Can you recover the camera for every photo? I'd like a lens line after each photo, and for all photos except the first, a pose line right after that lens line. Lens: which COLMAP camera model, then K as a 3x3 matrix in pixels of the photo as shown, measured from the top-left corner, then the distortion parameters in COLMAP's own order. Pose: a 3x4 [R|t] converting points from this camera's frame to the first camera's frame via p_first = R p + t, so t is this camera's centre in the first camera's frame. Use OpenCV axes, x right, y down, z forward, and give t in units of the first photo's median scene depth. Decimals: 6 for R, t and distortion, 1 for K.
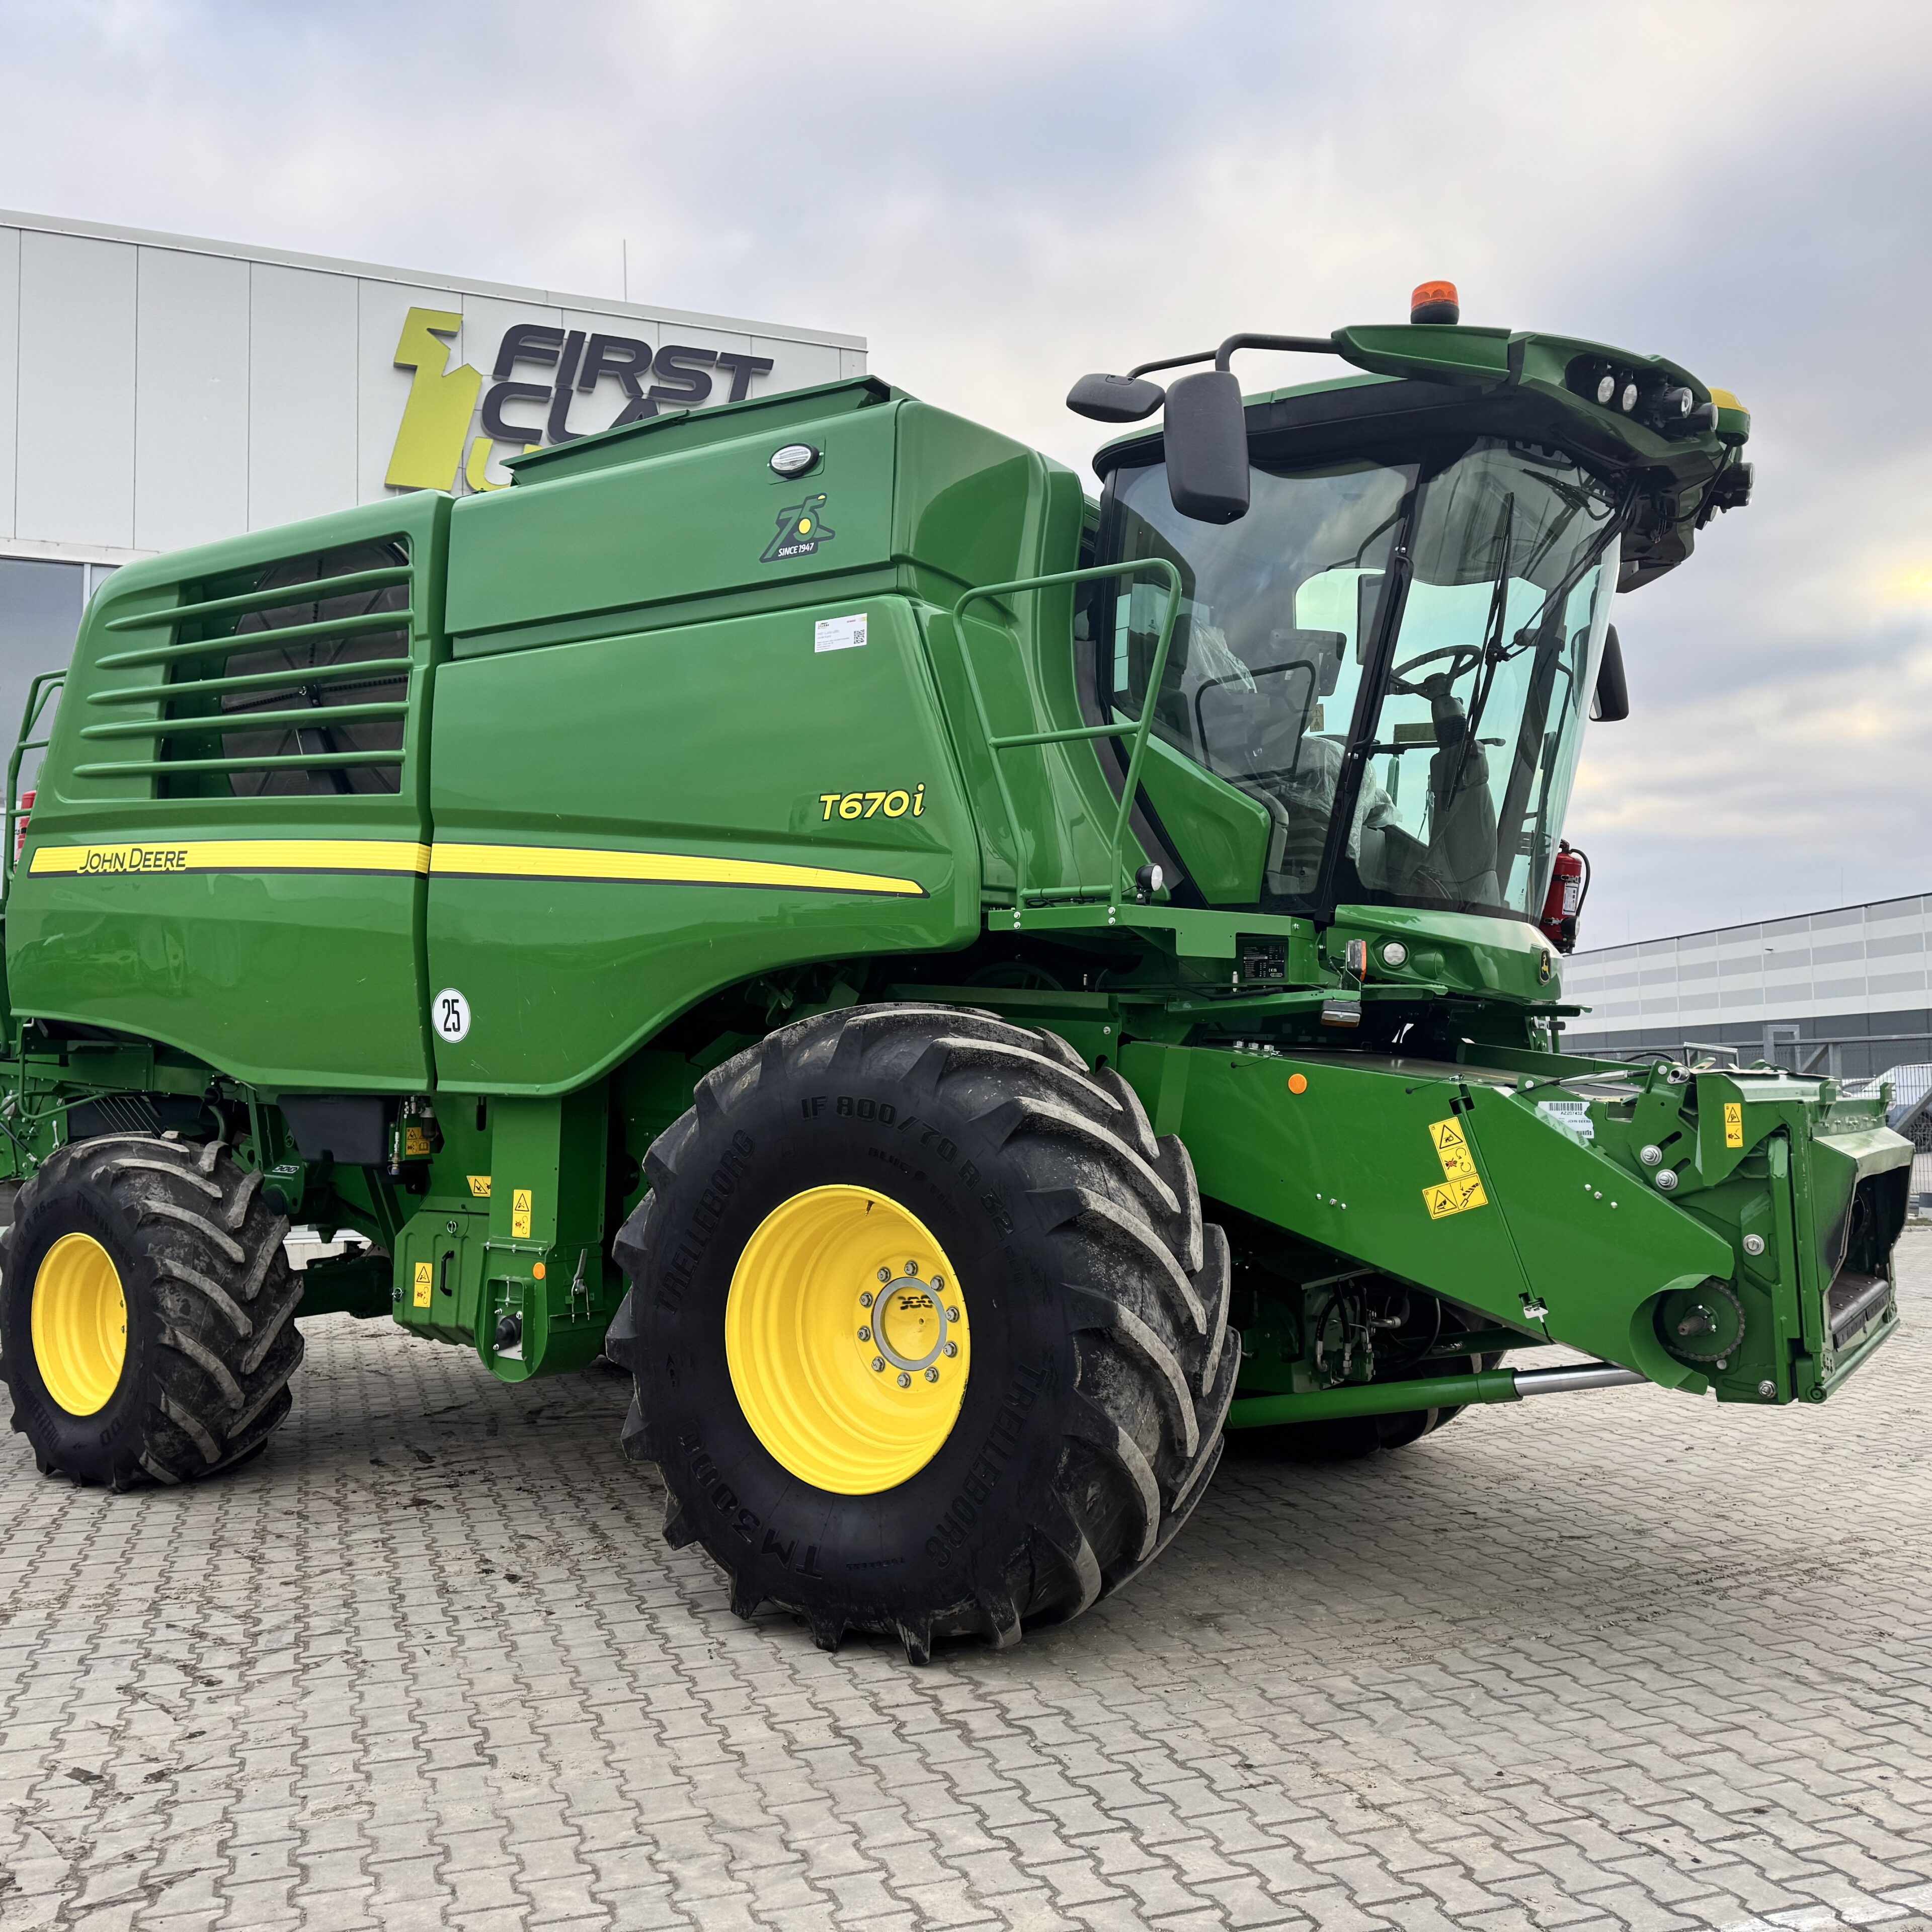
lens RADIAL K [[1700.9, 0, 966.0], [0, 1700.9, 966.0], [0, 0, 1]] dist [0.102089, -0.137067]
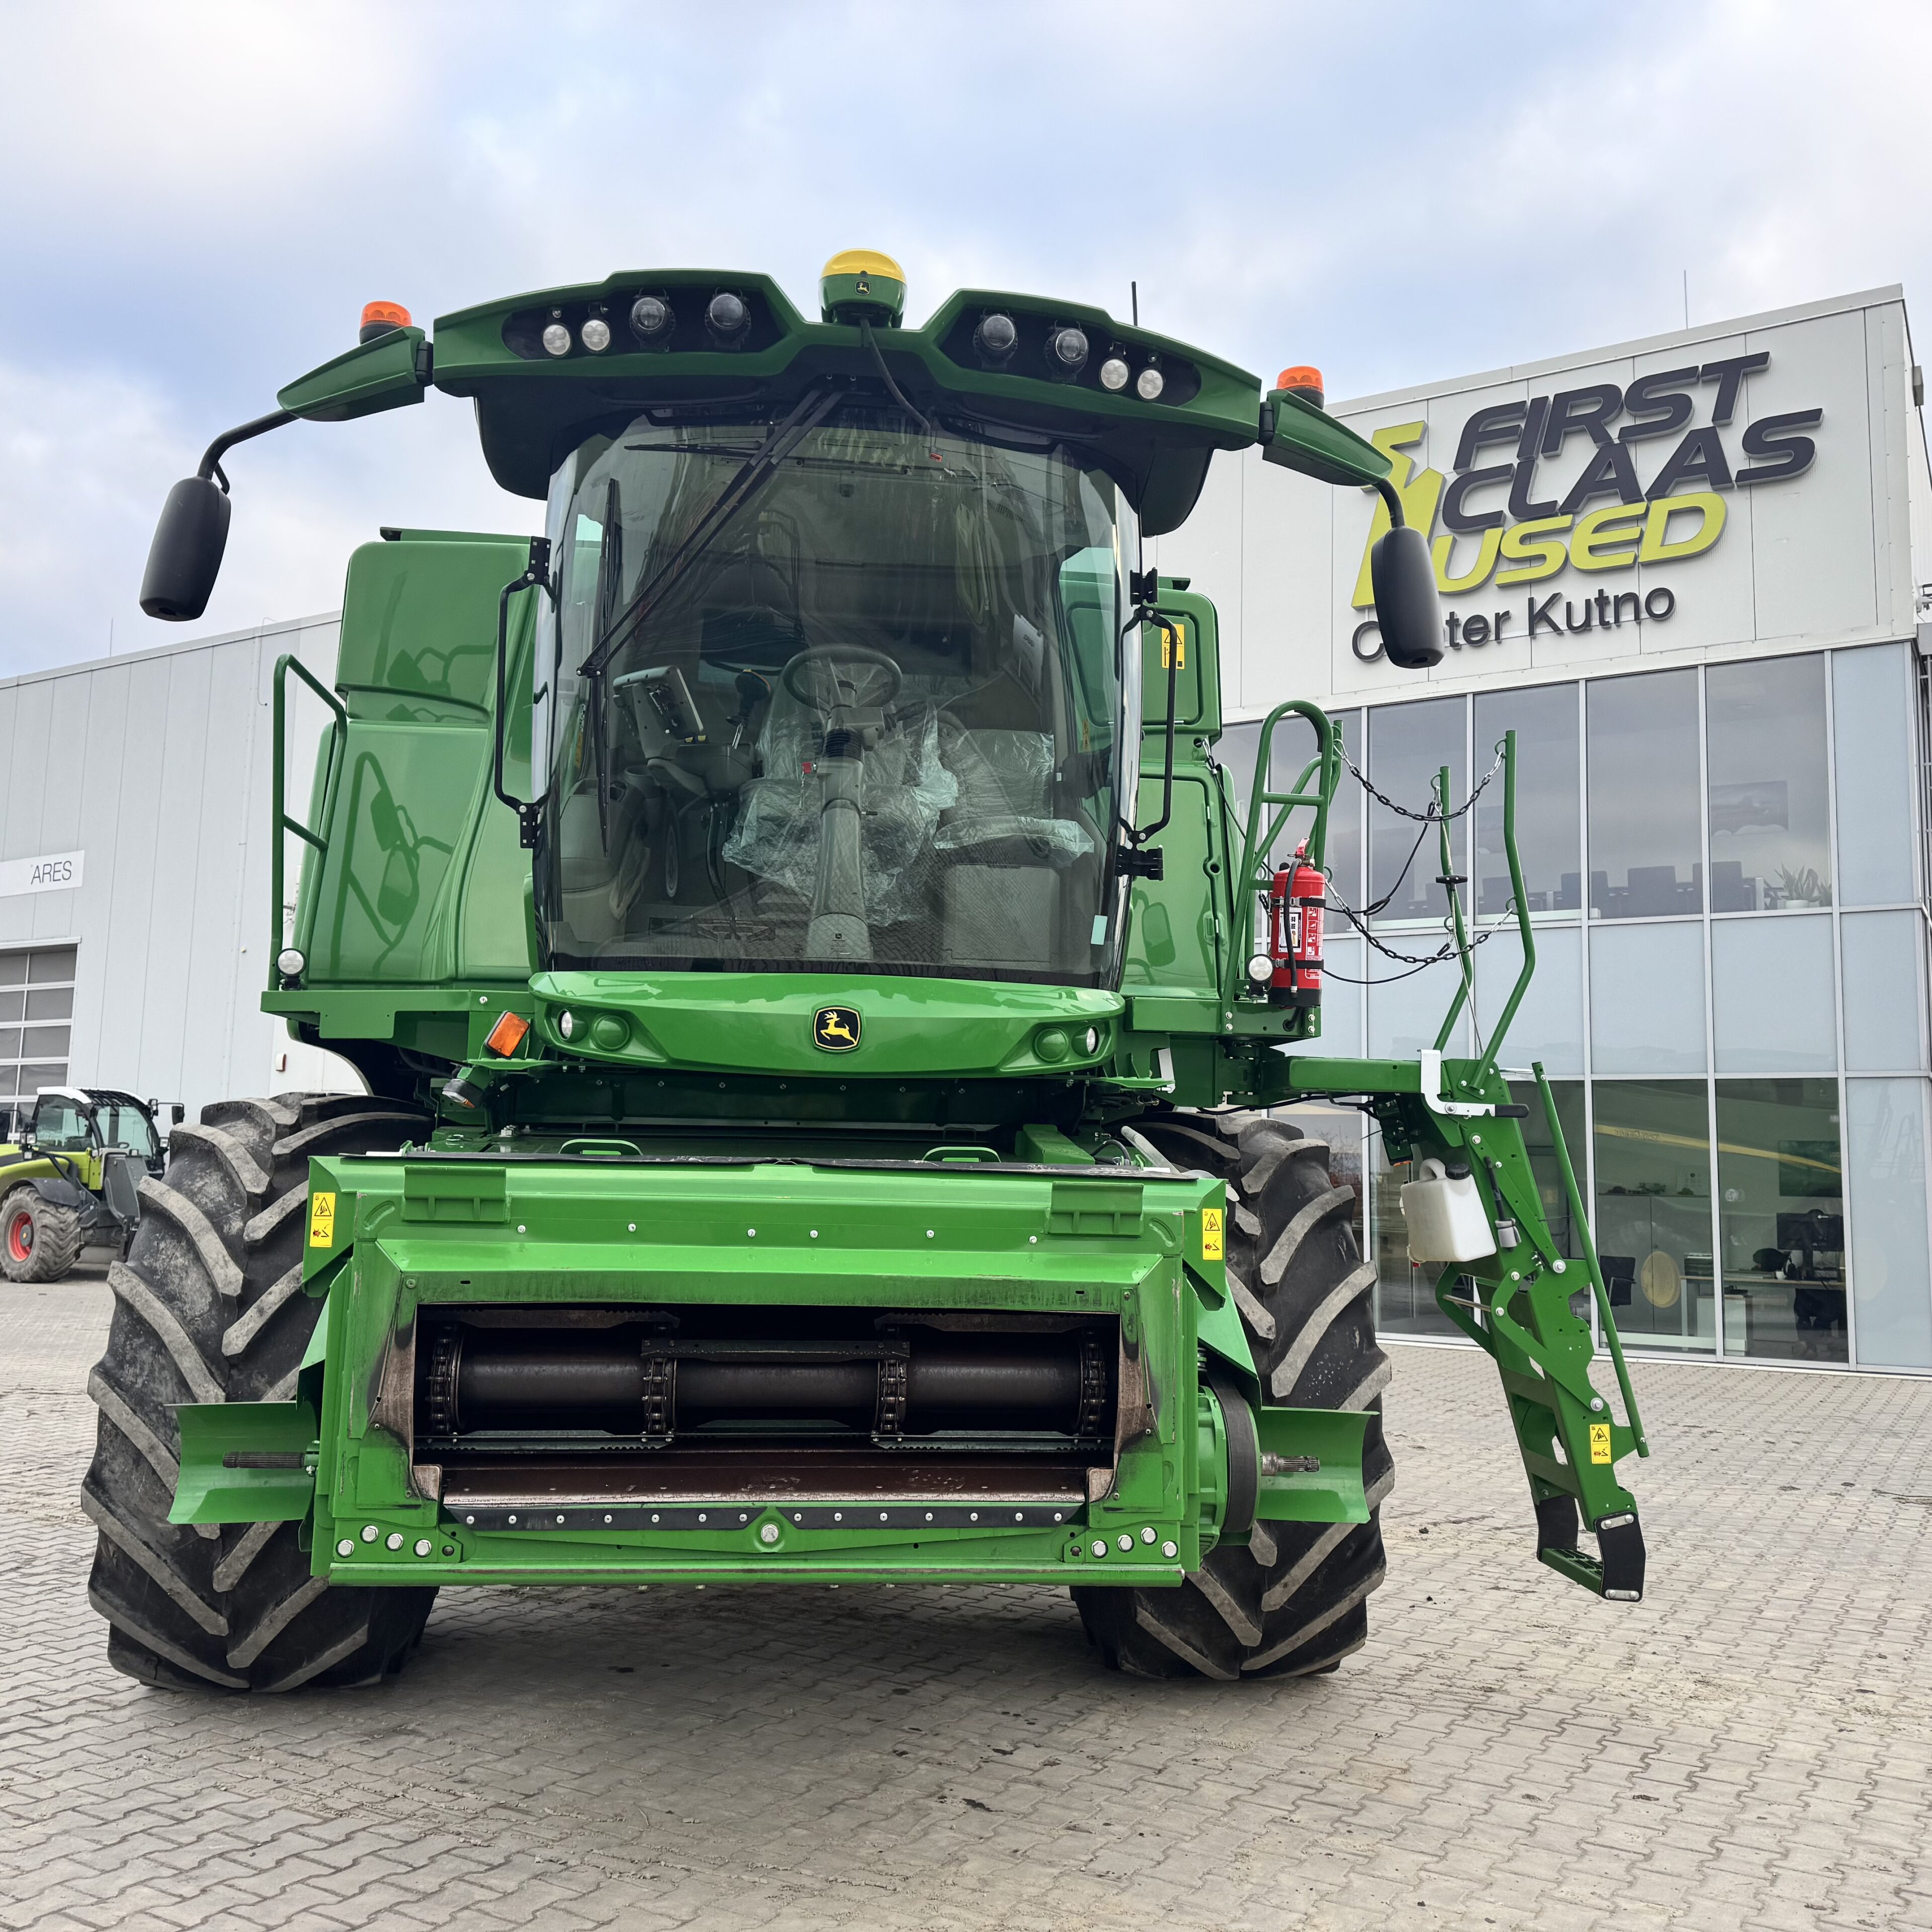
lens RADIAL K [[1700.9, 0, 966.0], [0, 1700.9, 966.0], [0, 0, 1]] dist [0.102089, -0.137067]
pose [[0.659457, -0.068765, -0.748590, 0.843173], [0.021994, 0.997146, -0.072222, 0.025197], [0.751420, 0.031163, 0.659088, 0.457331]]
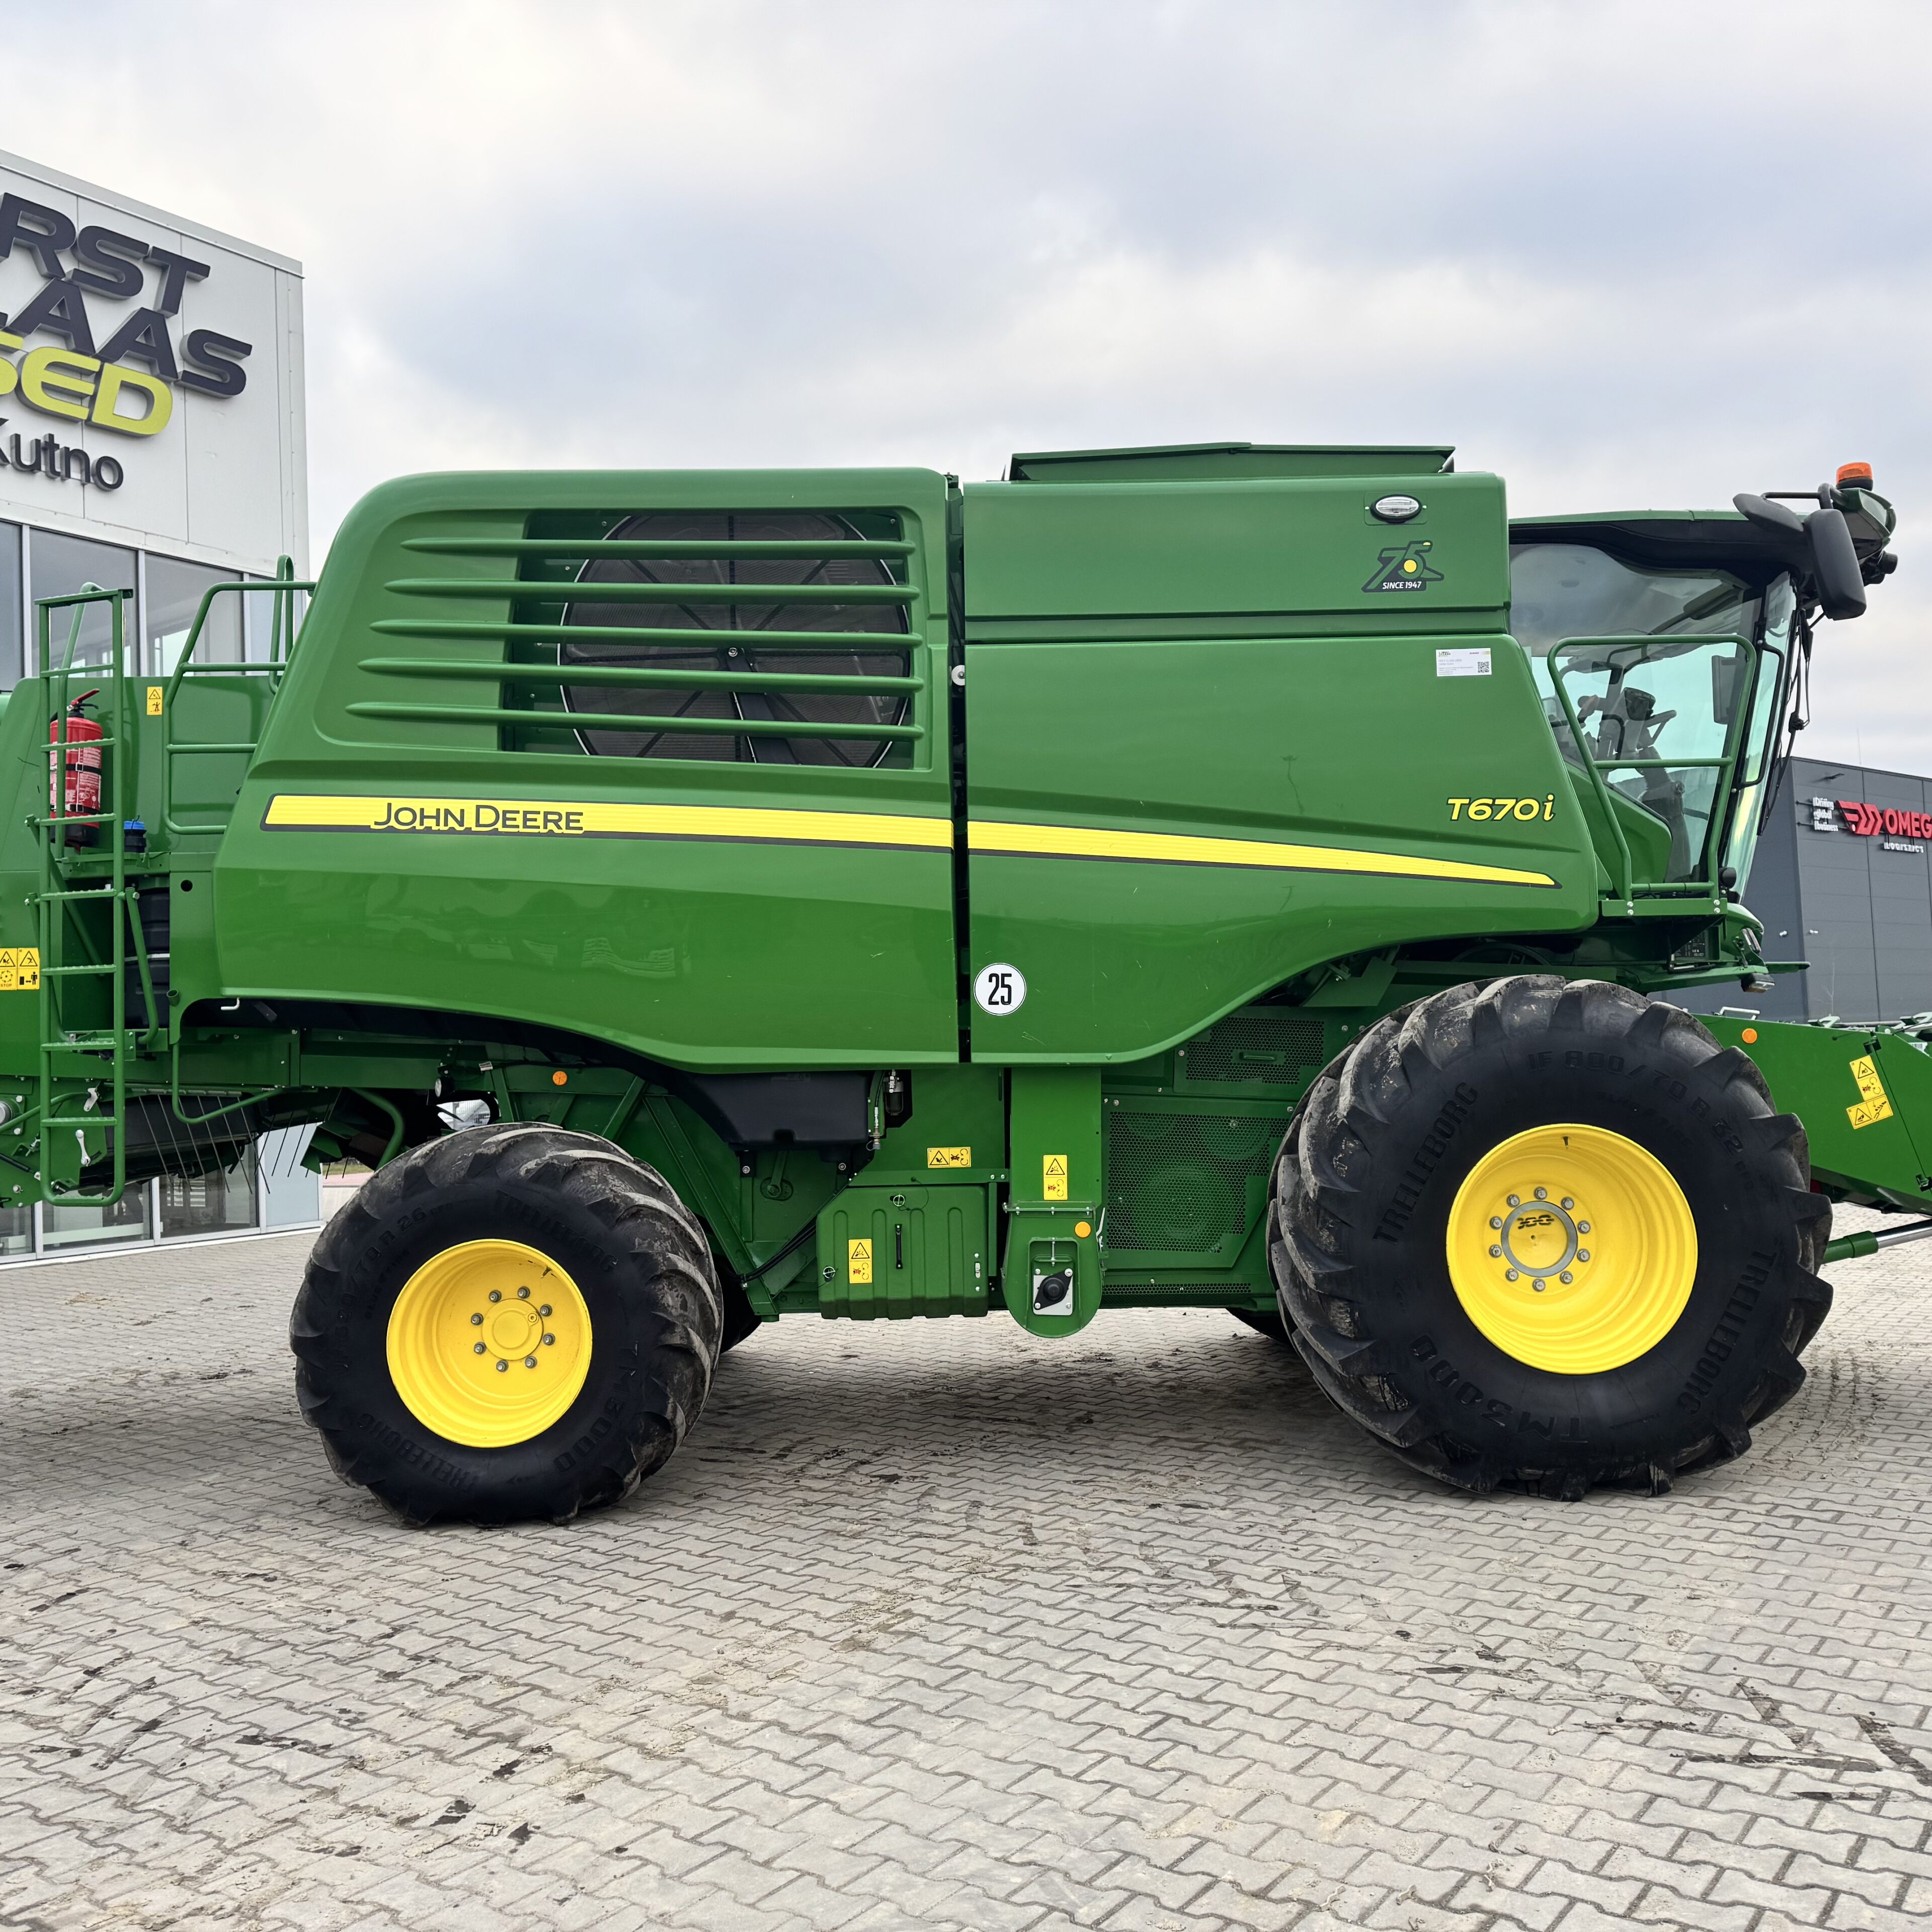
lens RADIAL K [[1729.0, 0, 846.3], [0, 1729.0, 969.0], [0, 0, 1]] dist [0.123702, -0.192584]
pose [[0.849295, 0.004624, 0.527899, -1.040880], [-0.006511, 0.999977, 0.001715, 0.017473], [-0.527879, -0.004894, 0.849306, 0.186550]]
